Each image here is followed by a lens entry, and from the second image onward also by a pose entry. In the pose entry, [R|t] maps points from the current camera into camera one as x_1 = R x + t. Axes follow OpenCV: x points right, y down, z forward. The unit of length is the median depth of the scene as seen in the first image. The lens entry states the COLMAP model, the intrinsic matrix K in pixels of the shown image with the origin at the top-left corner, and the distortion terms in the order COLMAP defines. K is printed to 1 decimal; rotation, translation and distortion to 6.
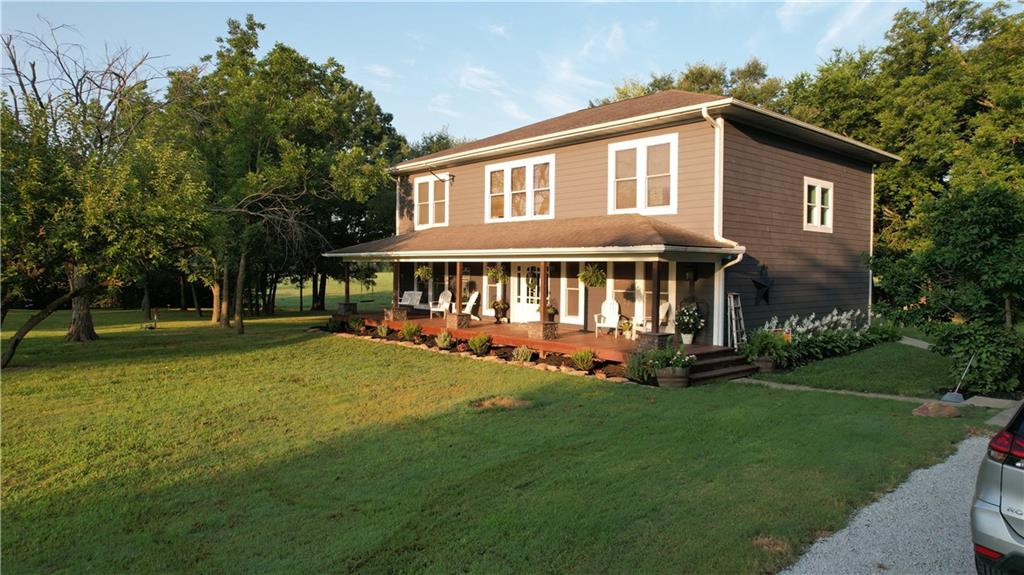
lens RADIAL K [[652.6, 0, 512.0], [0, 652.6, 287.5], [0, 0, 1]] dist [-0.075890, 0.071805]
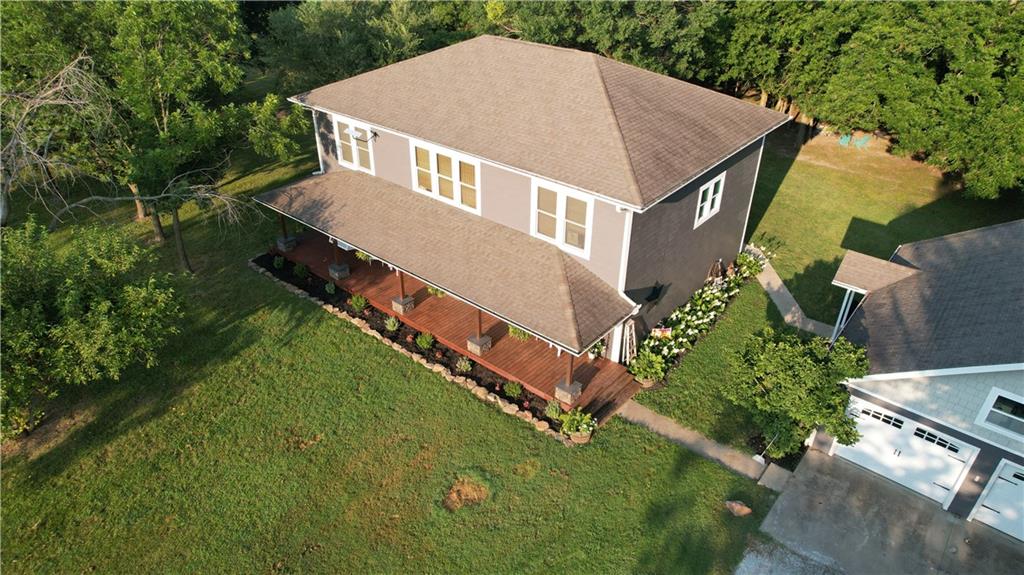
lens RADIAL K [[652.6, 0, 512.0], [0, 652.6, 287.5], [0, 0, 1]] dist [-0.075890, 0.071805]
pose [[0.988128, -0.082774, 0.129425, -0.032328], [0.006674, 0.864775, 0.502115, -0.493615], [-0.153485, -0.495290, 0.855061, -0.015329]]
